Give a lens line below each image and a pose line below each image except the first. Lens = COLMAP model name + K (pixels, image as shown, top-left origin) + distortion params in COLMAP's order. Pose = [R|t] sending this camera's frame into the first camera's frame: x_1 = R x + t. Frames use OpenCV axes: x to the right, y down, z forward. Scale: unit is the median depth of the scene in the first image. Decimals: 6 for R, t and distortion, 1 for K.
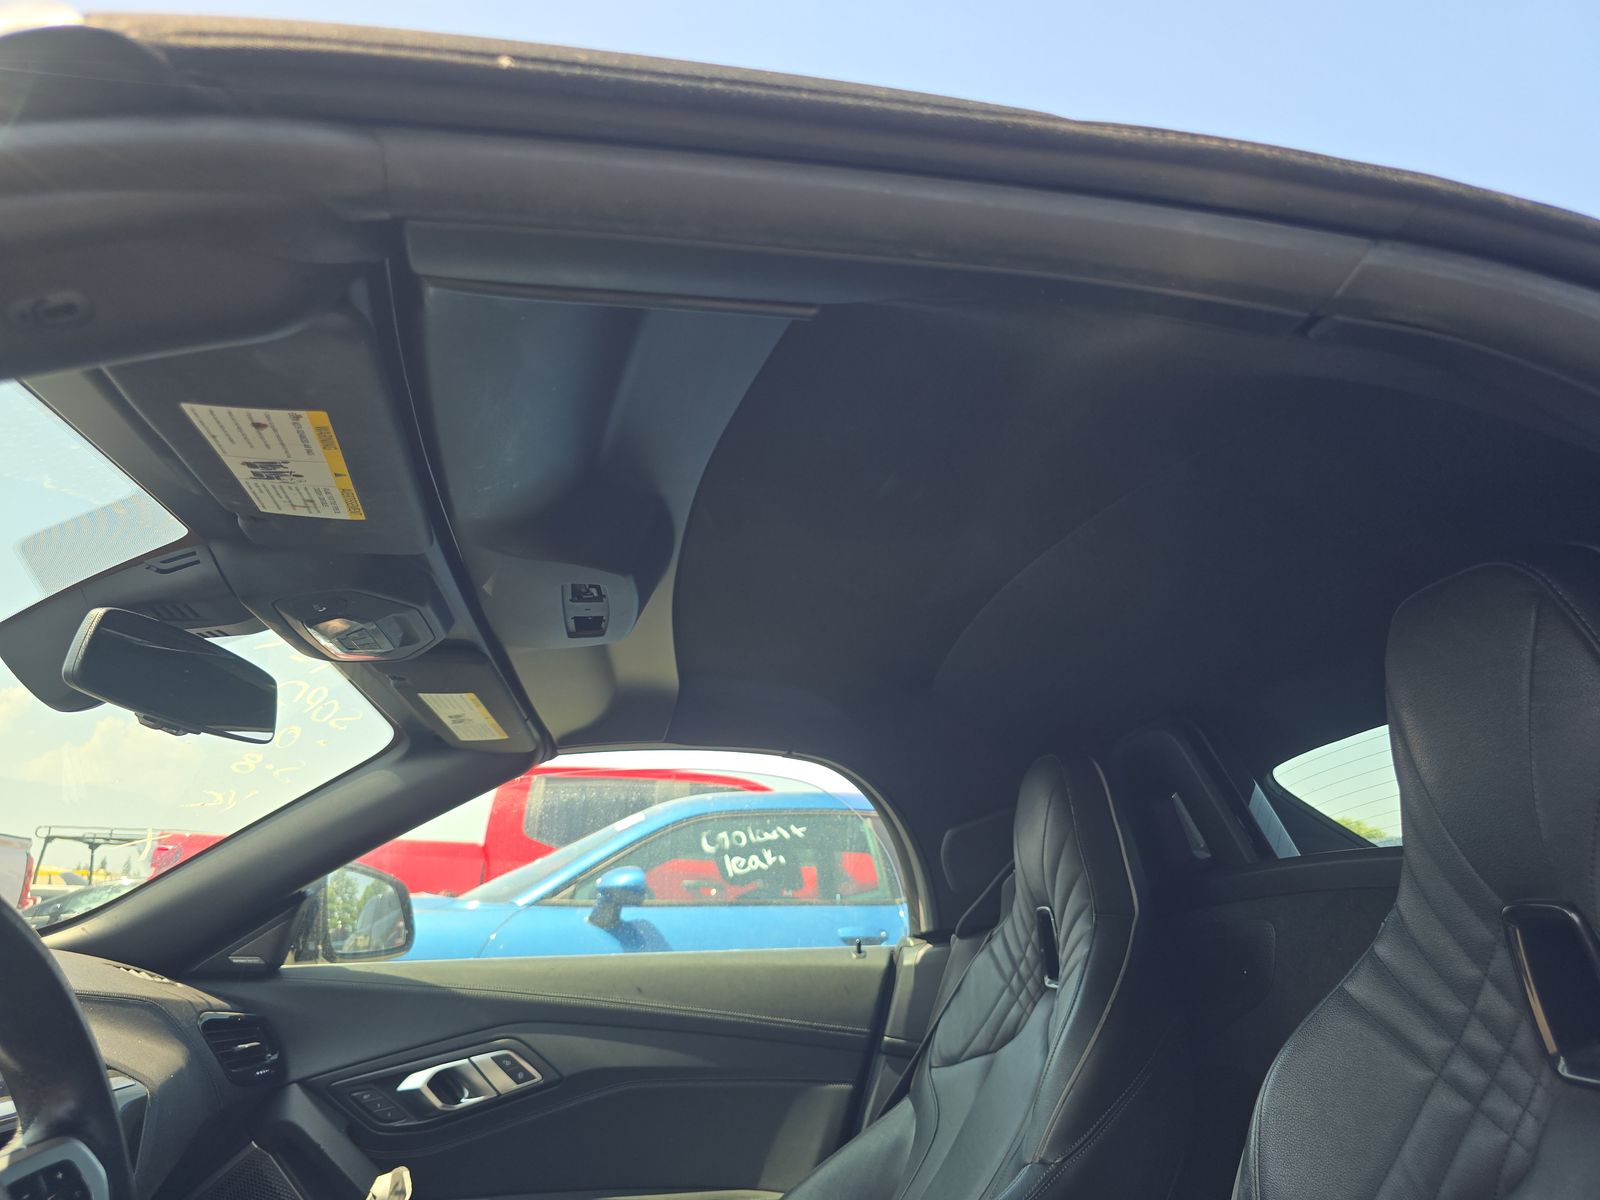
lens RADIAL K [[1094.3, 0, 796.3], [0, 1094.3, 597.7], [0, 0, 1]] dist [0.042194, -0.037095]
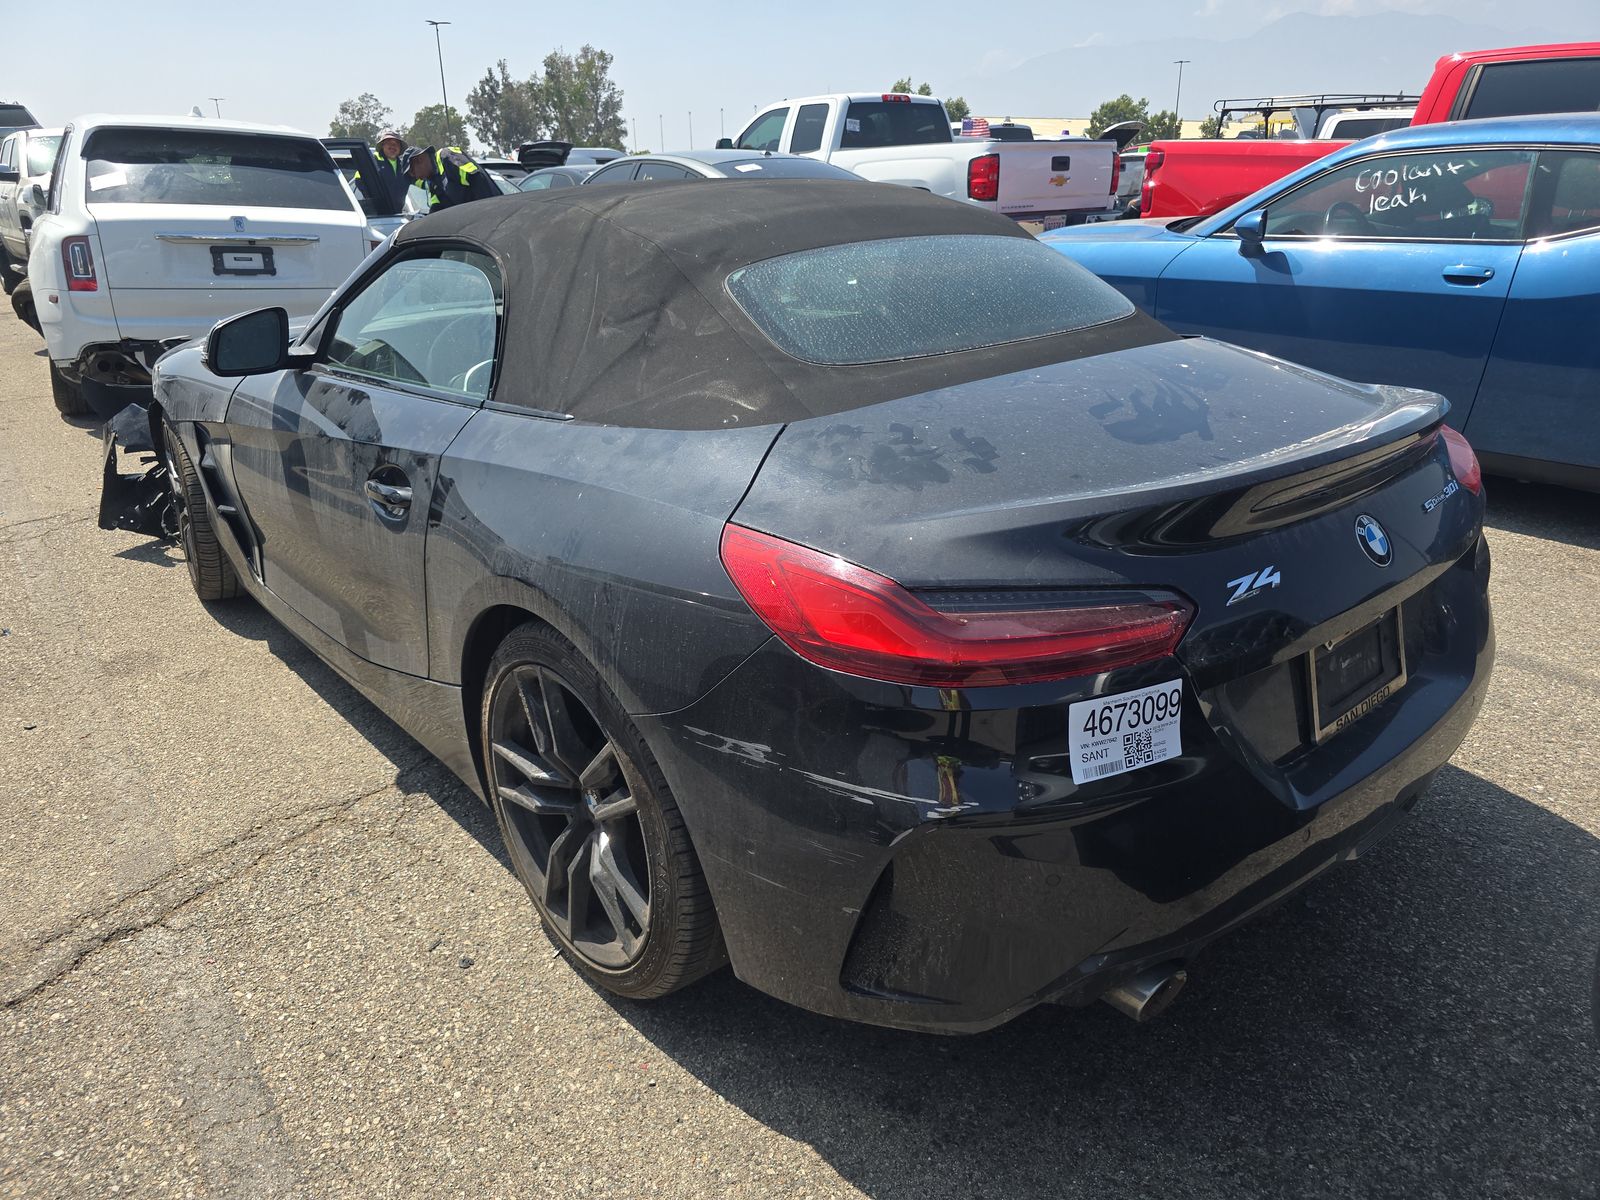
lens RADIAL K [[1094.3, 0, 799.9], [0, 1094.3, 590.4], [0, 0, 1]] dist [0.042194, -0.037095]
pose [[0.522192, 0.292293, -0.801174, 0.698943], [0.260373, 0.839938, 0.476142, -0.120883], [0.812109, -0.457241, 0.362504, -0.063113]]
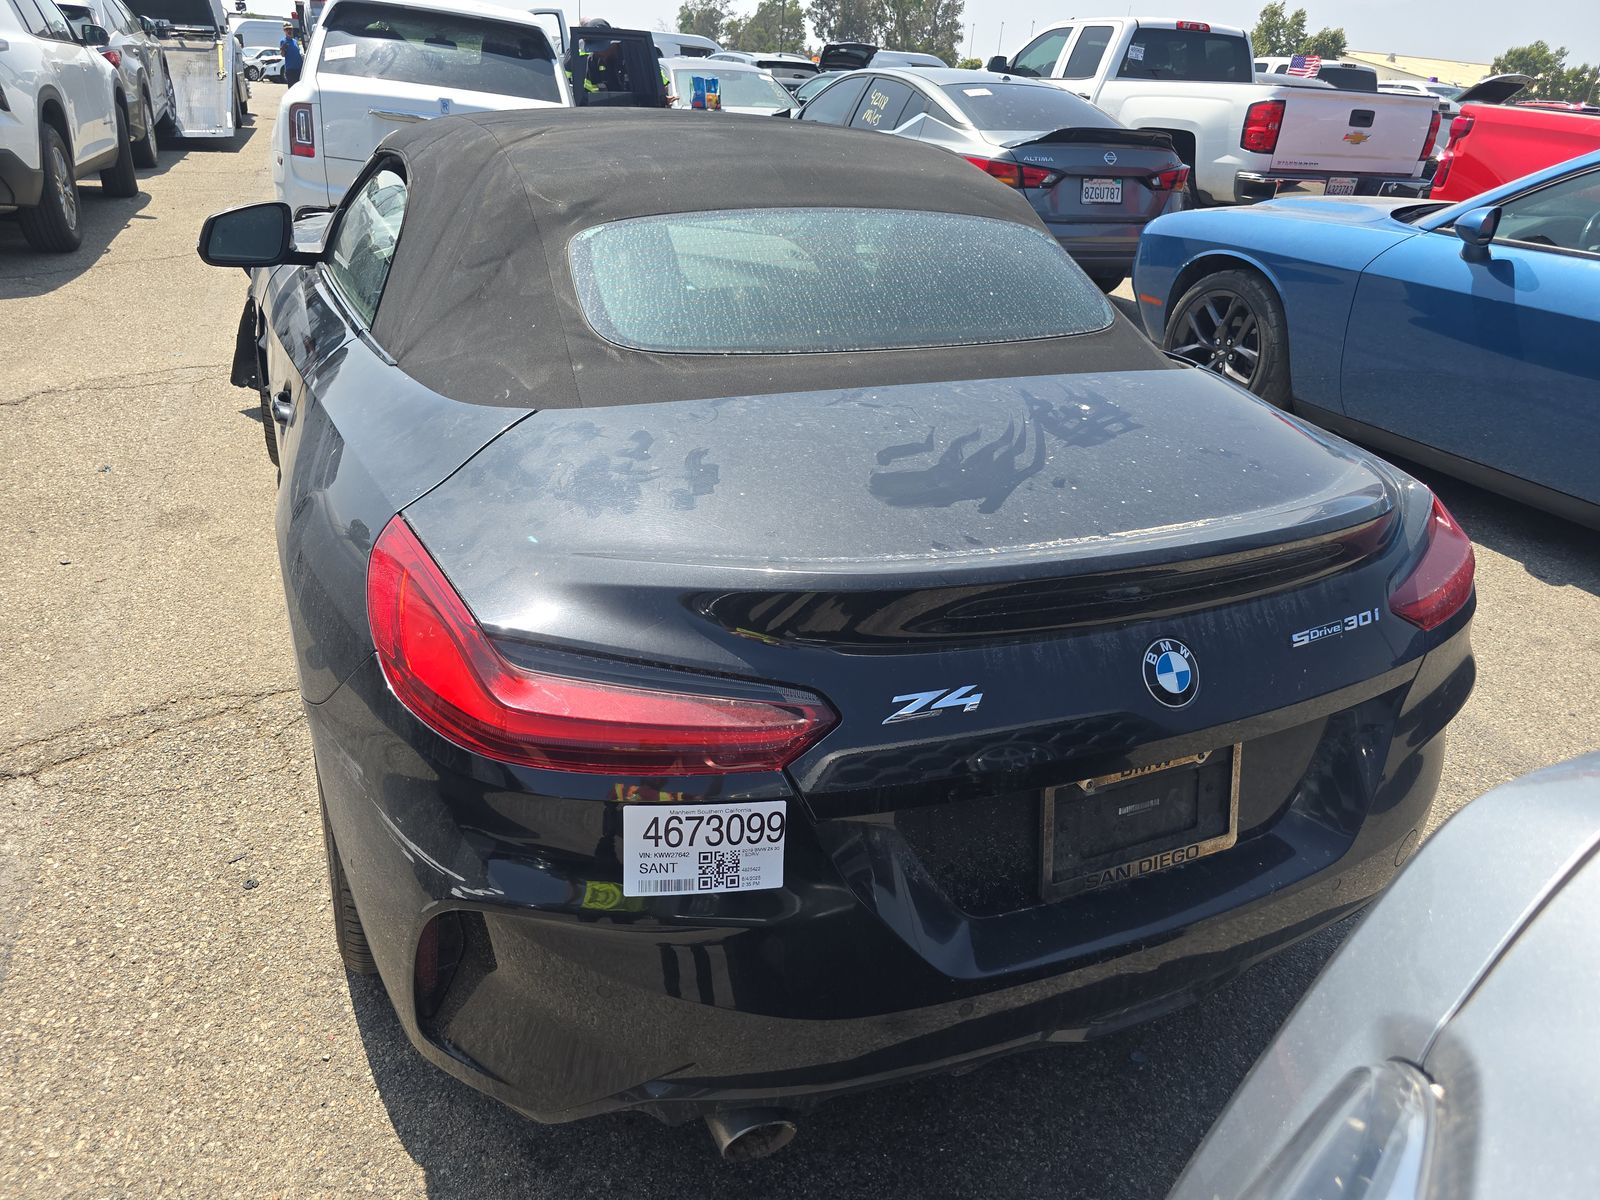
lens RADIAL K [[1094.3, 0, 792.3], [0, 1094.3, 595.0], [0, 0, 1]] dist [0.042194, -0.037095]
pose [[0.267492, 0.426412, -0.864072, 0.719627], [0.211564, 0.848876, 0.484407, -0.084083], [0.940047, -0.312381, 0.136854, 0.139300]]
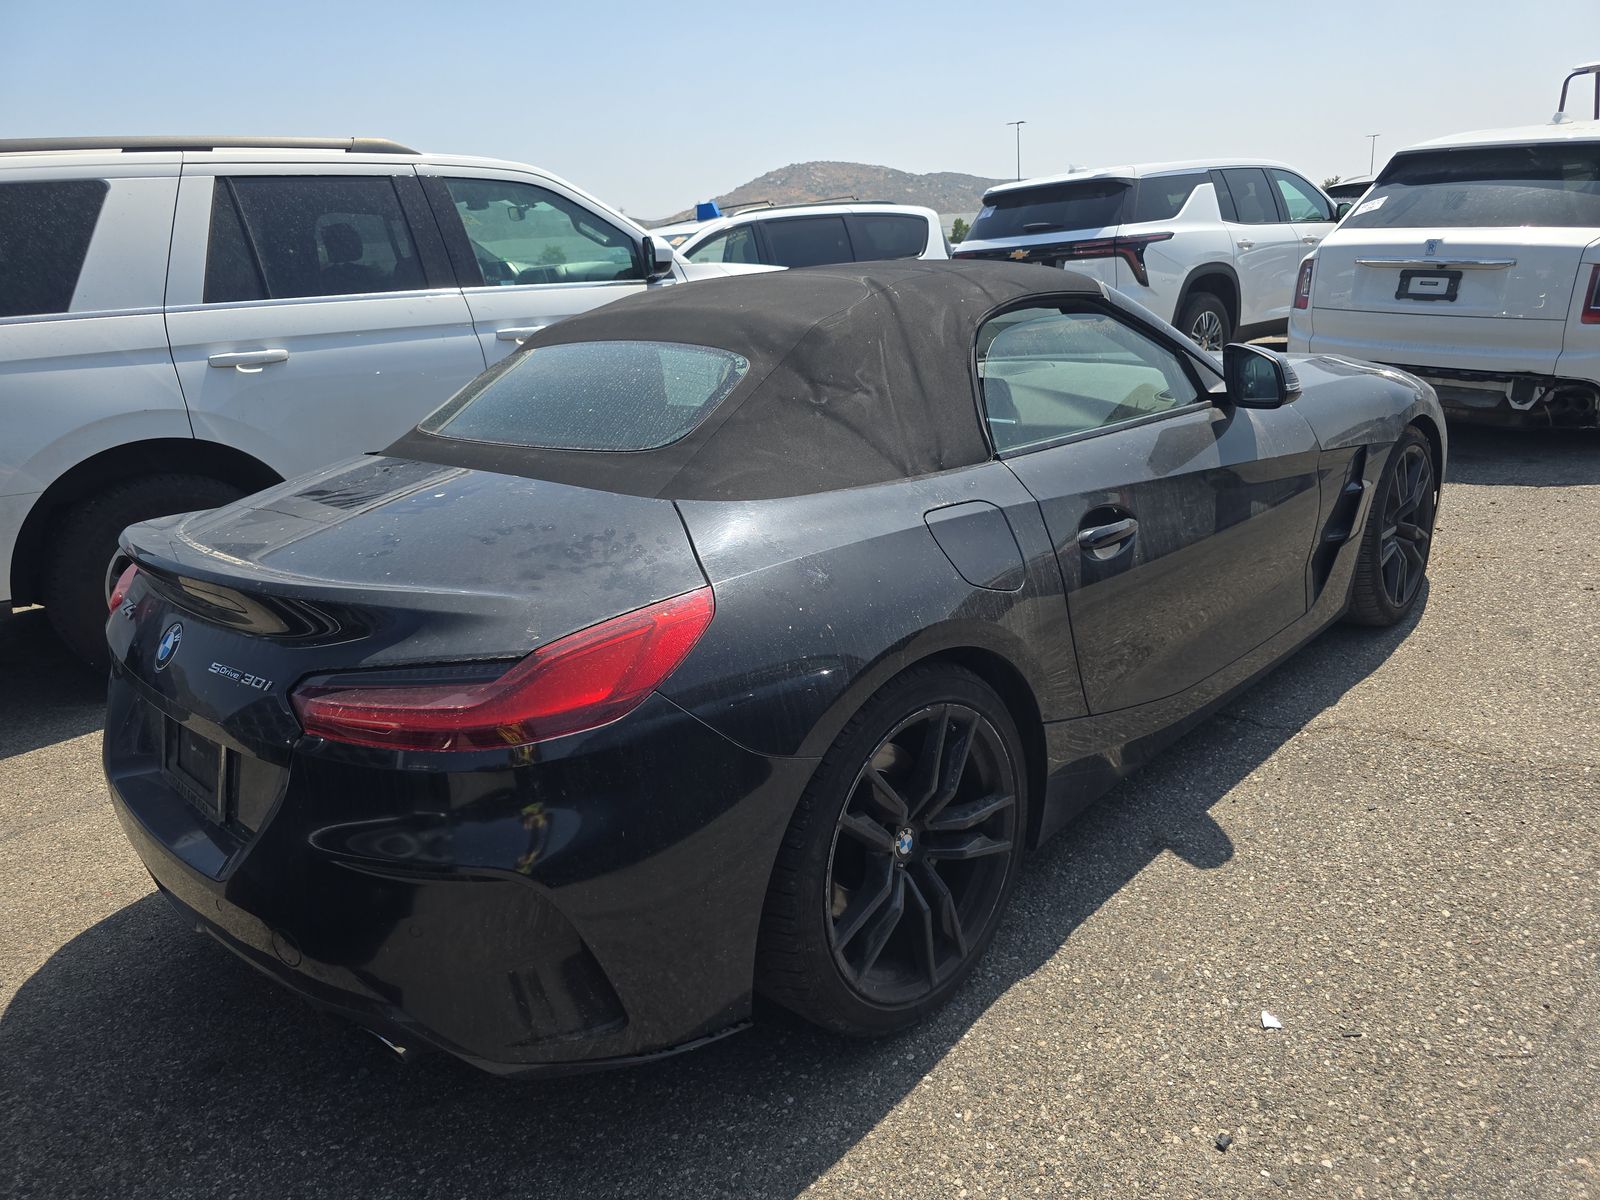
lens RADIAL K [[1094.3, 0, 797.4], [0, 1094.3, 600.2], [0, 0, 1]] dist [0.042194, -0.037095]
pose [[-0.812310, 0.232093, -0.535056, 0.479623], [0.233276, 0.970123, 0.066661, 0.158988], [0.534542, -0.070666, -0.842183, 0.913487]]
